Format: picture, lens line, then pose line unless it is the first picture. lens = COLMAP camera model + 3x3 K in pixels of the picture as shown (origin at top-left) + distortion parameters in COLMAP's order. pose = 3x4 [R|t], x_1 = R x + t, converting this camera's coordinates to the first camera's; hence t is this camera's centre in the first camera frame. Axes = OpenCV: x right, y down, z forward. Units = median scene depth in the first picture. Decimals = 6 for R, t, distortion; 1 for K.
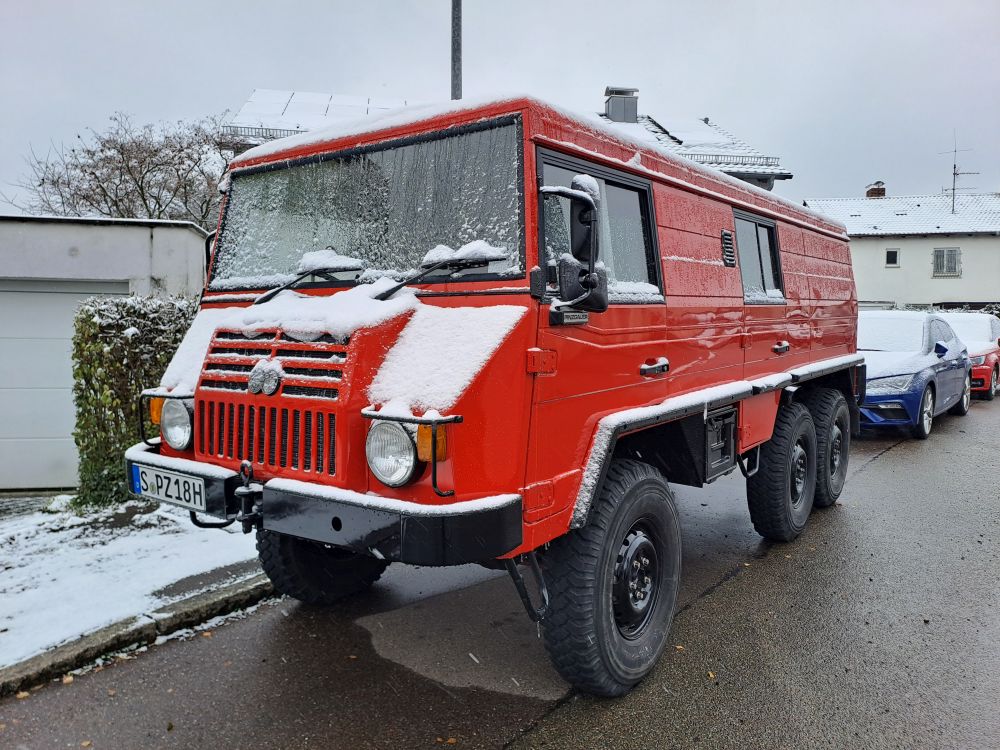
lens RADIAL K [[798.0, 0, 495.4], [0, 798.0, 371.6], [0, 0, 1]] dist [0.108300, -0.124040]
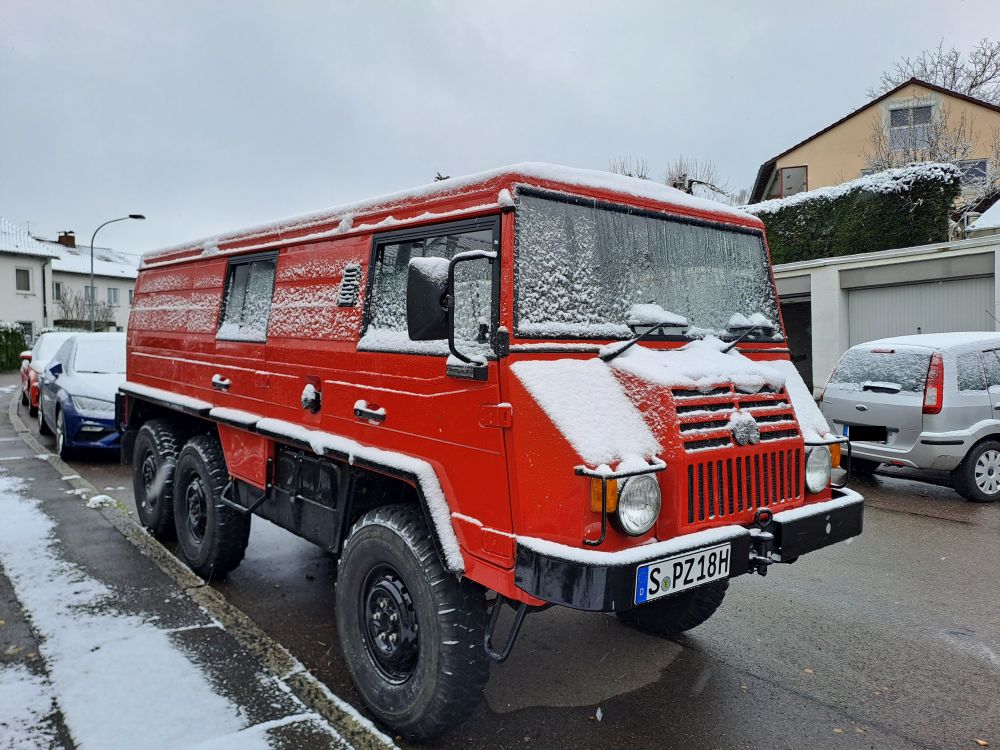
lens RADIAL K [[798.0, 0, 495.4], [0, 798.0, 371.6], [0, 0, 1]] dist [0.108300, -0.124040]
pose [[0.164826, -0.032242, 0.985796, -1.211056], [0.047145, 0.998581, 0.024778, -0.096471], [-0.985195, 0.042391, 0.166112, 0.992977]]
